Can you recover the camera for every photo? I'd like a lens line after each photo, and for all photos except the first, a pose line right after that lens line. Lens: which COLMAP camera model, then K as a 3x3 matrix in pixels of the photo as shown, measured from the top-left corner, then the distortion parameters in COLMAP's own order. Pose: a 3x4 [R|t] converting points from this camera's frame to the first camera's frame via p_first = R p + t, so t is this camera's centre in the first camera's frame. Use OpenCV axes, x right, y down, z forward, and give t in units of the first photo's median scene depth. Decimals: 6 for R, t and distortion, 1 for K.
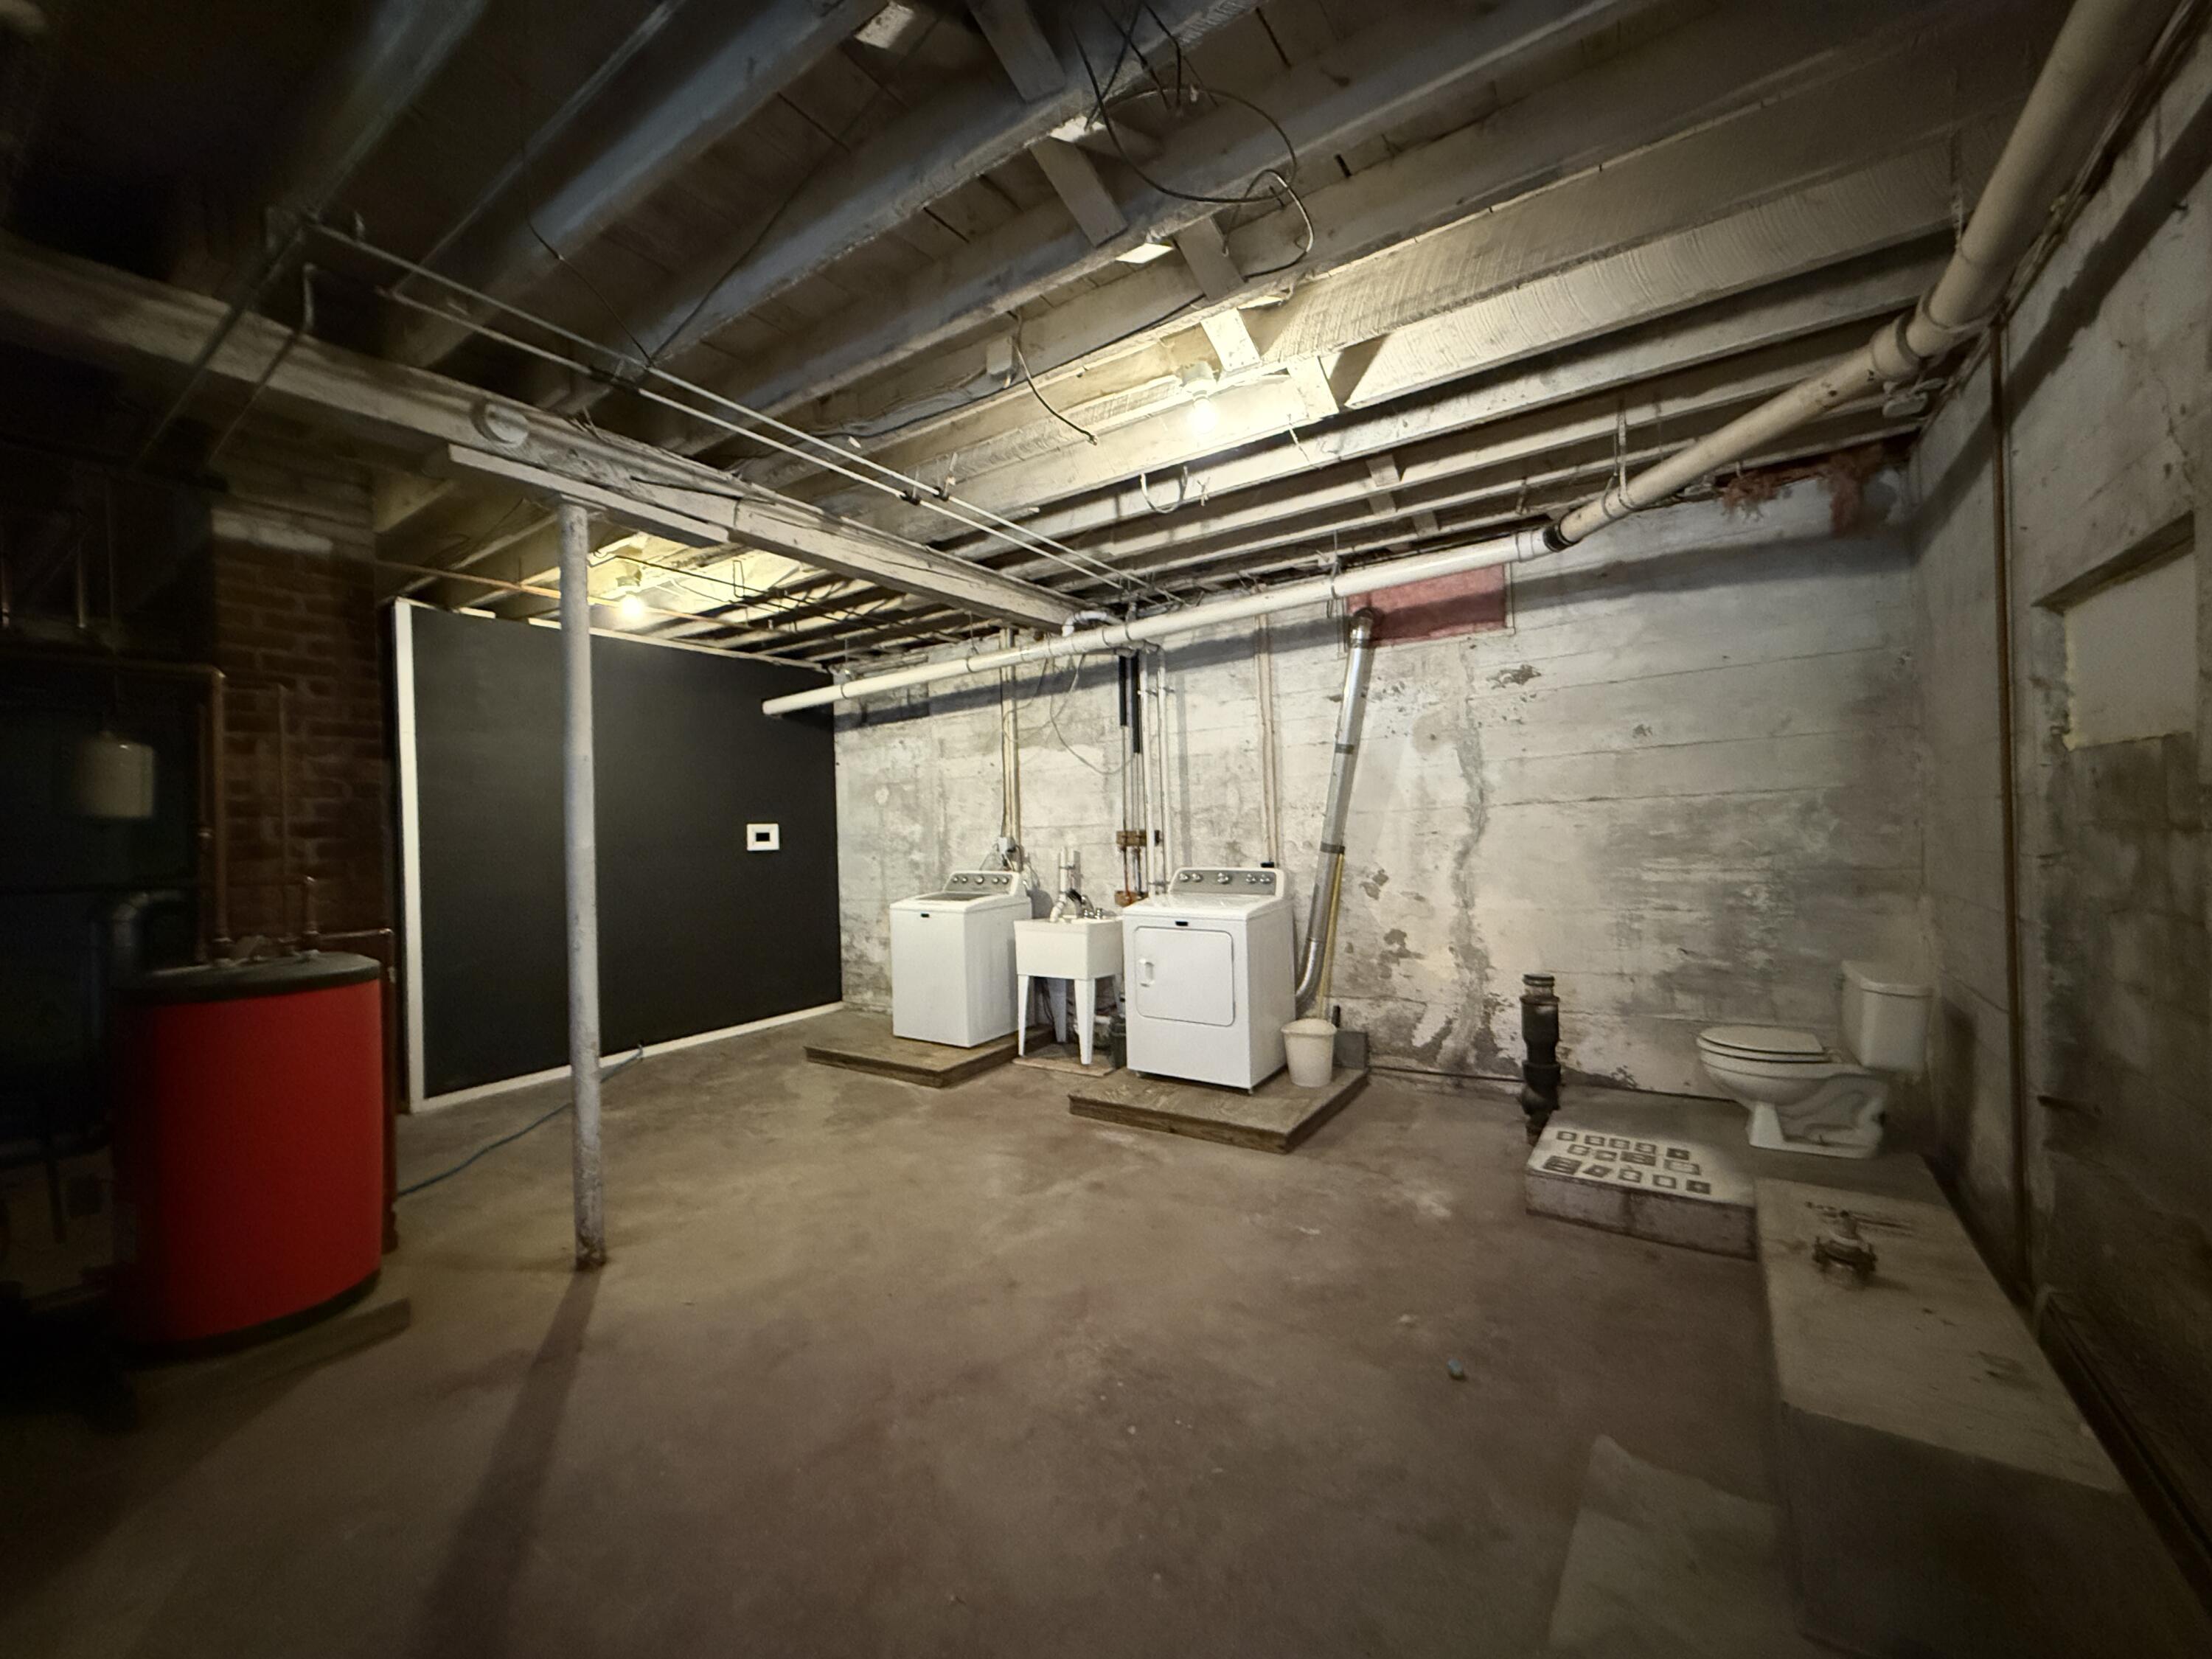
lens RADIAL K [[882.5, 0, 1101.6], [0, 882.5, 825.4], [0, 0, 1]] dist [-0.001326, 0.000229]
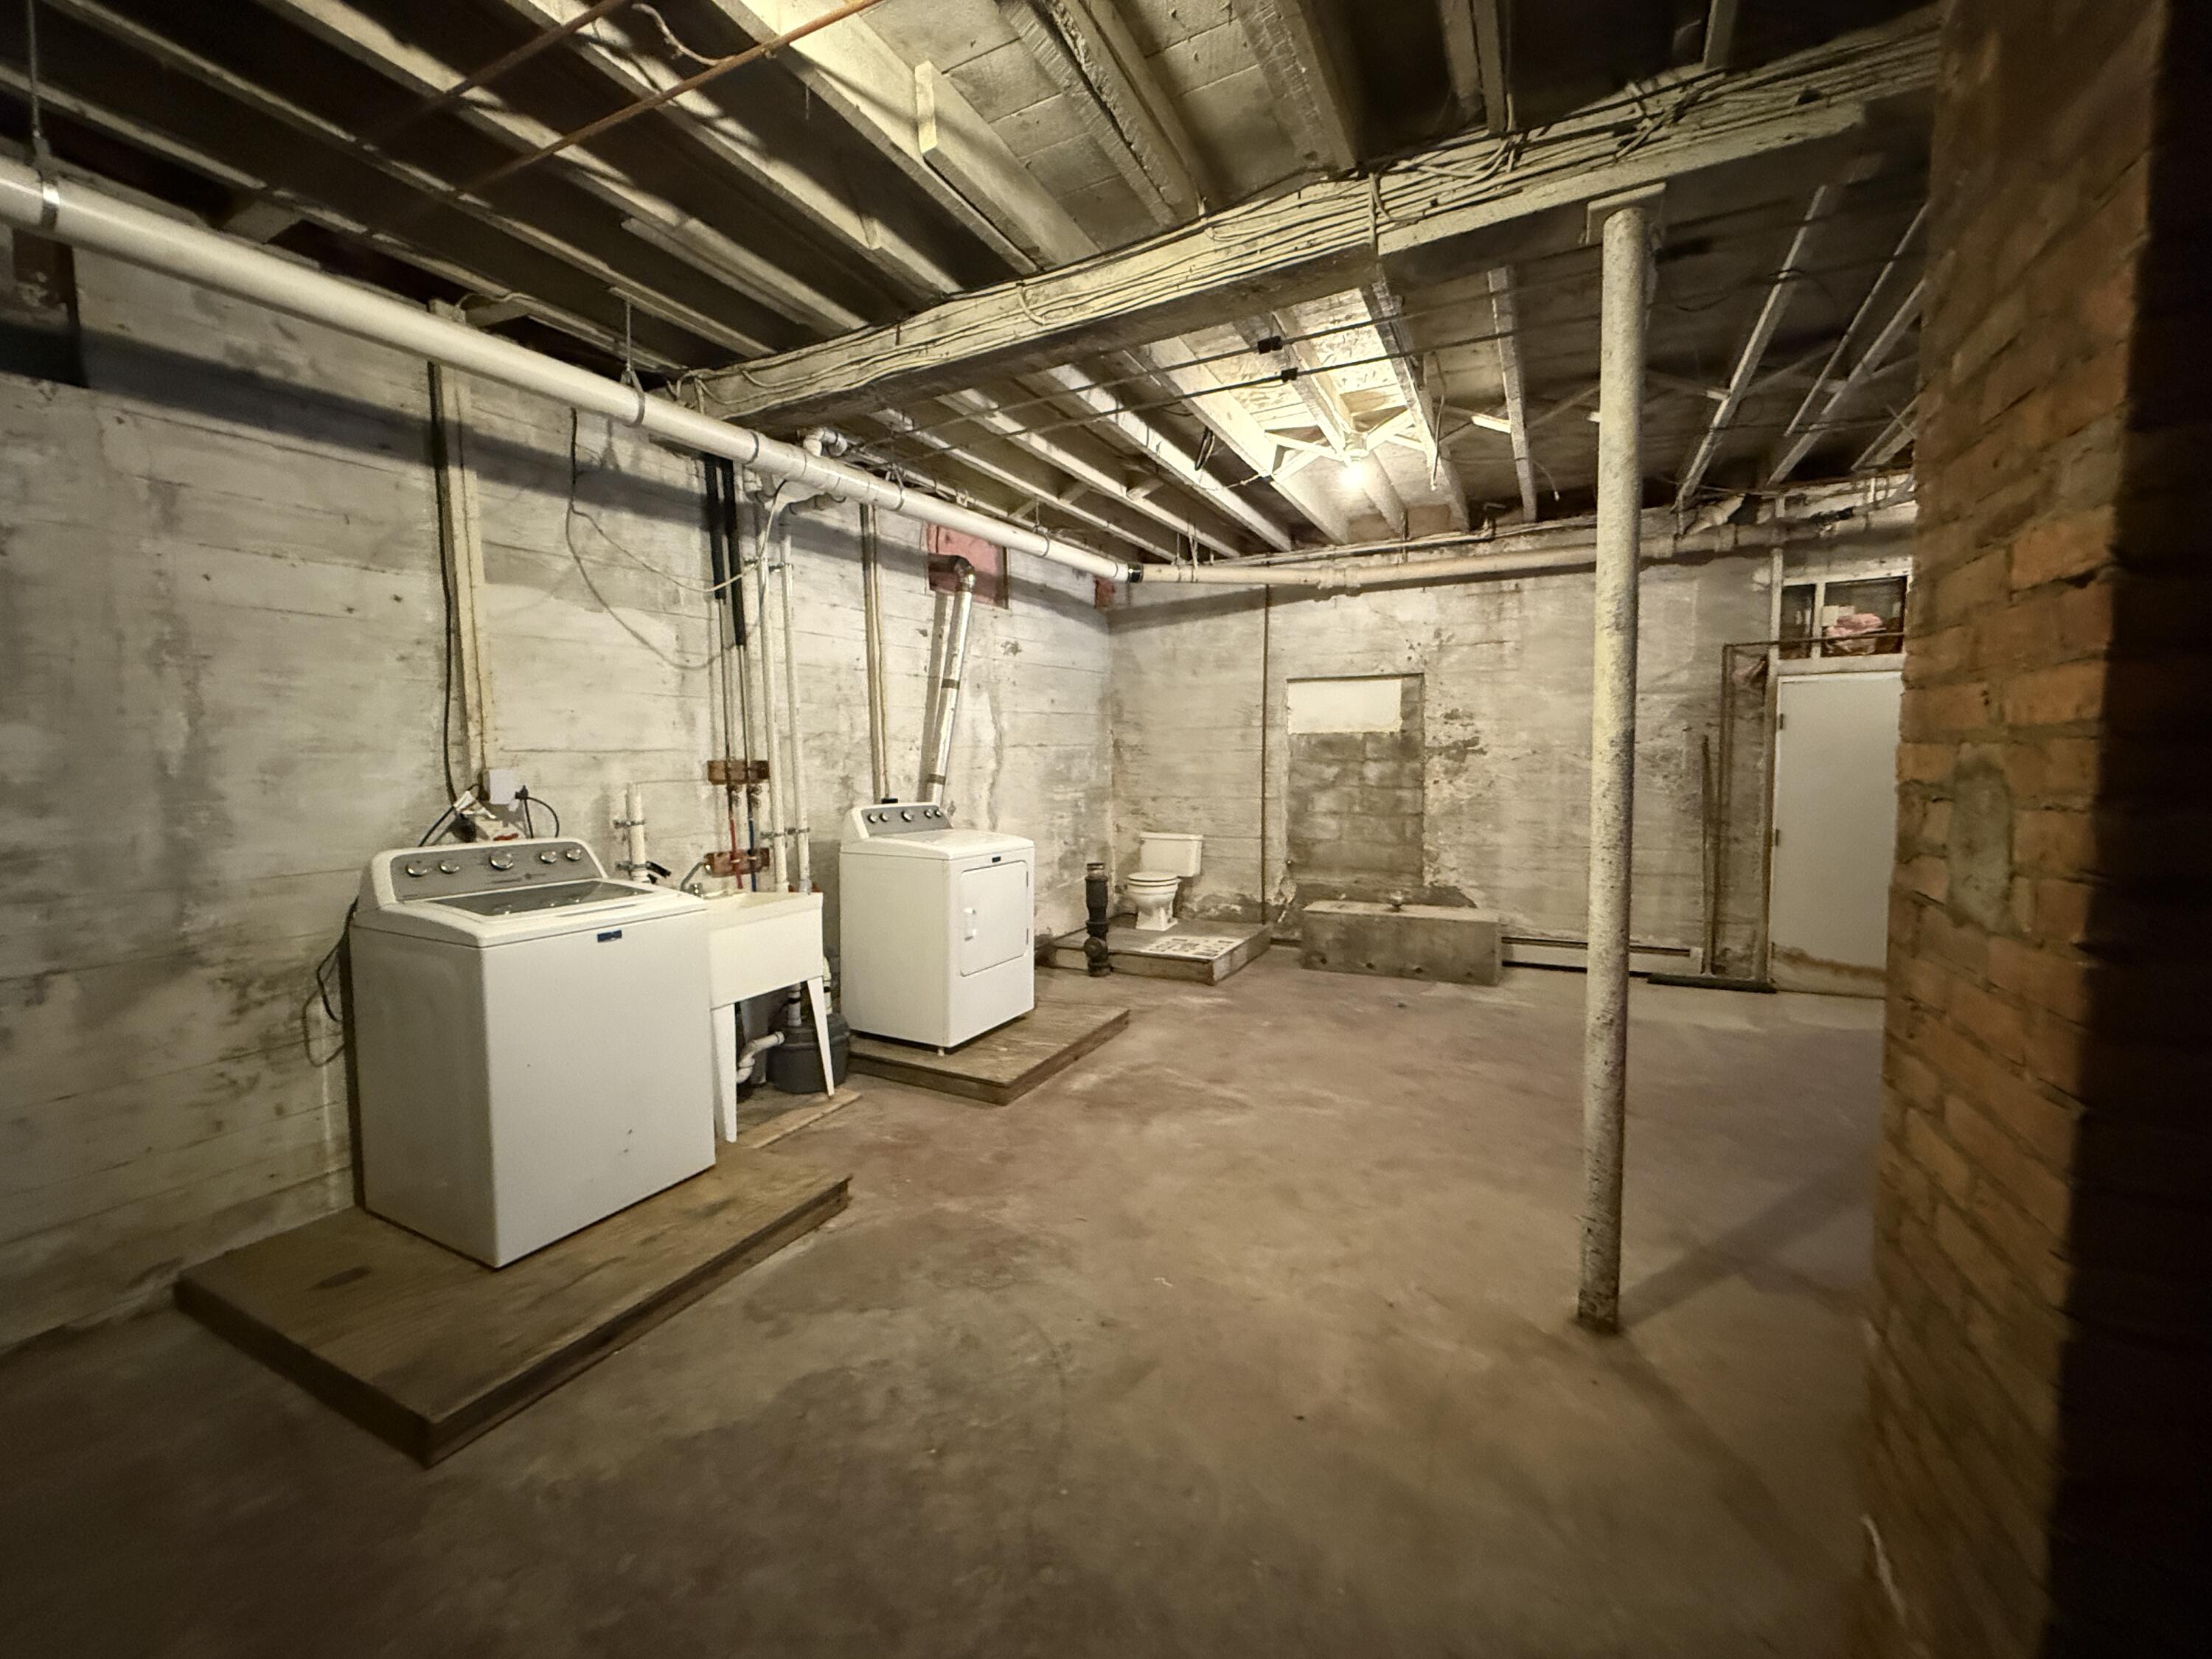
lens RADIAL K [[882.5, 0, 1101.6], [0, 882.5, 825.4], [0, 0, 1]] dist [-0.001326, 0.000229]
pose [[-0.119294, -0.039442, 0.992075, -0.836372], [0.016725, 0.998989, 0.041728, 0.040337], [-0.992718, 0.021570, -0.118513, 1.009092]]
